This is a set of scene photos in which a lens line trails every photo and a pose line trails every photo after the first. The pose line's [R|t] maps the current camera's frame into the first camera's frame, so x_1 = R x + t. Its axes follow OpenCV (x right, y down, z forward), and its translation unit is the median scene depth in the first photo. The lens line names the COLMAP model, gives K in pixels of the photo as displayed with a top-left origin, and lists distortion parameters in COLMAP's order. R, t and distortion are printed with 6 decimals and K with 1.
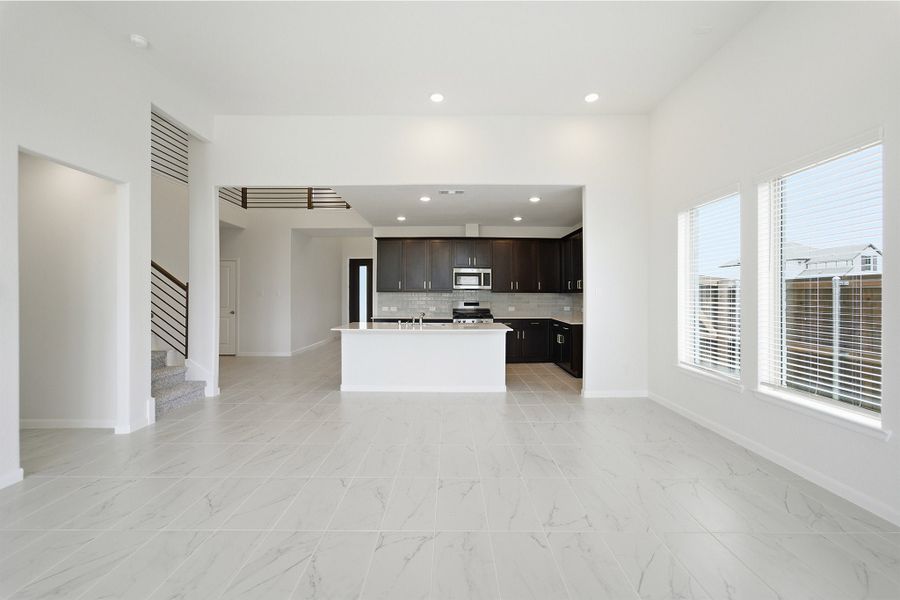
lens RADIAL K [[377.1, 0, 444.8], [0, 377.1, 294.8], [0, 0, 1]] dist [-0.008175, 0.002610]
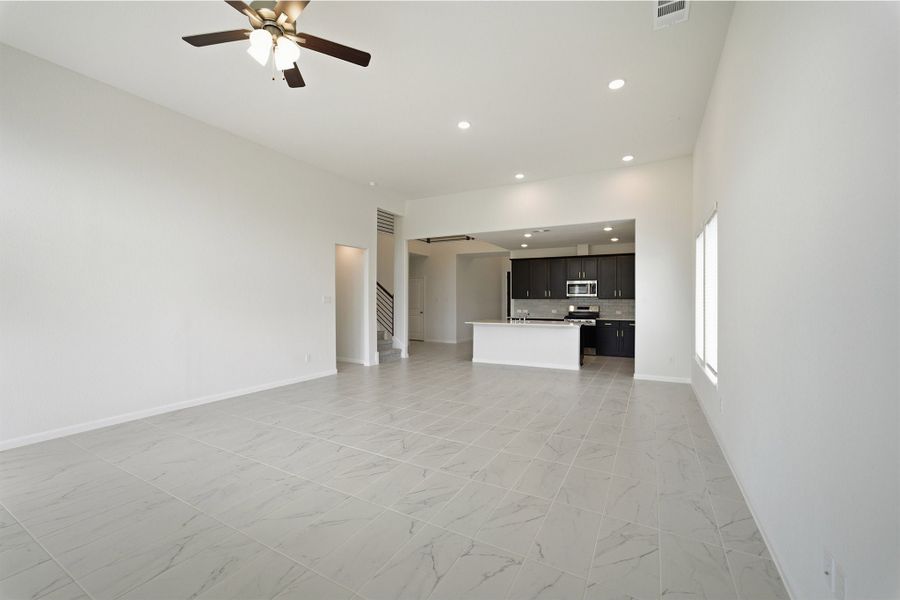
lens RADIAL K [[377.1, 0, 451.7], [0, 377.1, 300.8], [0, 0, 1]] dist [-0.008175, 0.002610]
pose [[0.891998, 0.002578, -0.452032, 0.354155], [-0.000577, 0.999989, 0.004563, -0.008730], [0.452039, -0.003810, 0.891990, -0.452097]]
